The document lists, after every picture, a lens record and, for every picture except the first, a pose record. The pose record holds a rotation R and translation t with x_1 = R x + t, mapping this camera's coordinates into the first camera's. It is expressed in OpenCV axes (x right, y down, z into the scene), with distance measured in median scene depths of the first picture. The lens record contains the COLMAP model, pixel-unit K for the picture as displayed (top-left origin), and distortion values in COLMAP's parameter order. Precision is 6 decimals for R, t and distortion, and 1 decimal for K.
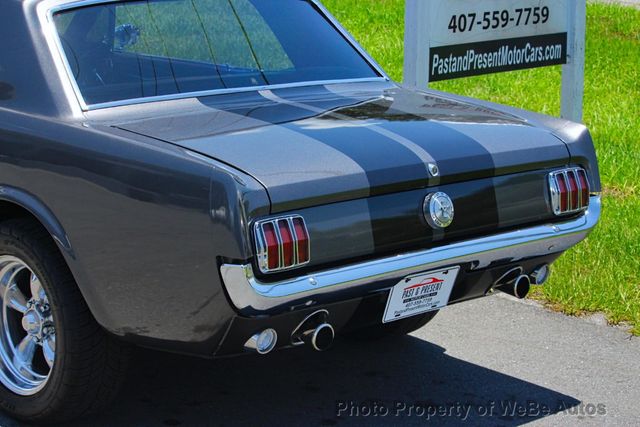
lens RADIAL K [[1645.7, 0, 319.7], [0, 1645.7, 212.5], [0, 0, 1]] dist [-0.393963, 0.563161]
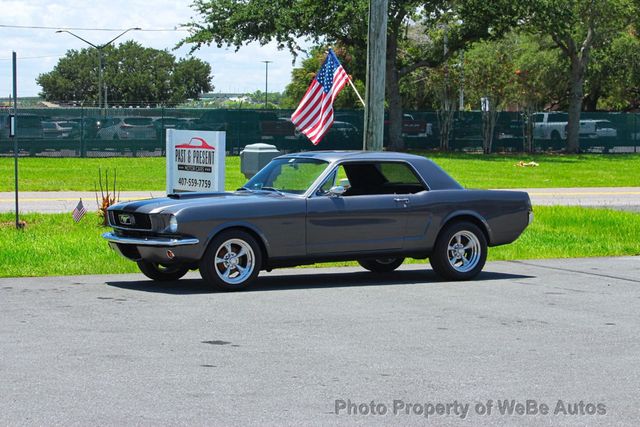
lens RADIAL K [[1645.7, 0, 319.7], [0, 1645.7, 212.5], [0, 0, 1]] dist [-0.393963, 0.563161]
pose [[-0.234745, 0.036760, -0.971362, 3.798722], [-0.245557, 0.964632, 0.095848, -0.557277], [0.940530, 0.261025, -0.217416, 2.706516]]
